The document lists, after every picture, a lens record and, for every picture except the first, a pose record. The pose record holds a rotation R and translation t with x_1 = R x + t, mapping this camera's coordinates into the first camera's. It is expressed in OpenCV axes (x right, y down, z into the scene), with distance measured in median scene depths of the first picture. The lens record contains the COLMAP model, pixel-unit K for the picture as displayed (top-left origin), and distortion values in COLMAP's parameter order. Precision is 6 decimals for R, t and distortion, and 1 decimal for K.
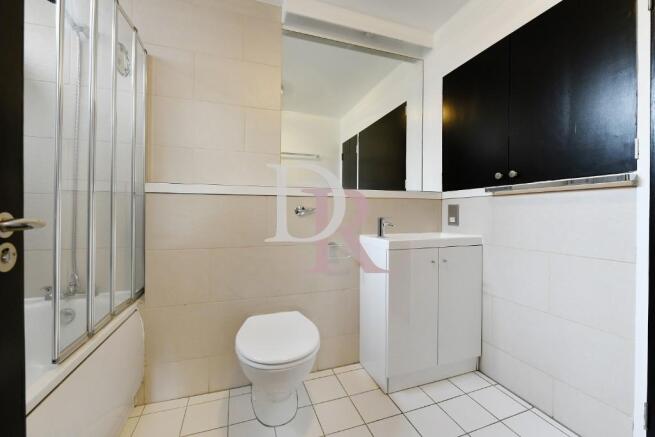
lens RADIAL K [[268.8, 0, 325.8], [0, 268.8, 219.2], [0, 0, 1]] dist [-0.000633, -0.000160]
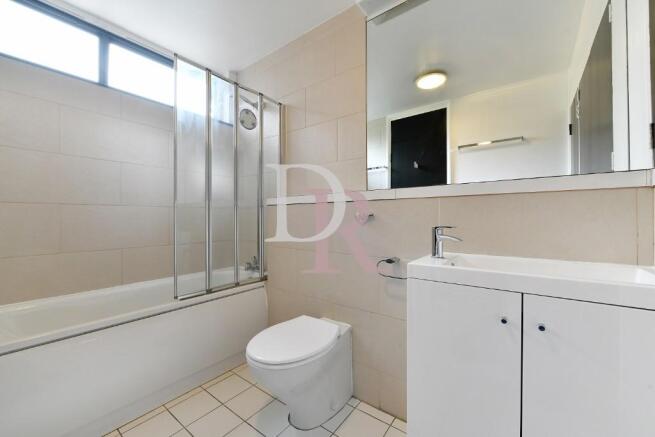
lens RADIAL K [[261.1, 0, 363.2], [0, 261.1, 217.0], [0, 0, 1]] dist [-0.000849, -0.000169]
pose [[0.580816, -0.002398, -0.814031, 0.738669], [-0.005602, 0.999960, -0.006942, -0.029377], [0.814016, 0.008593, 0.580779, 0.595539]]
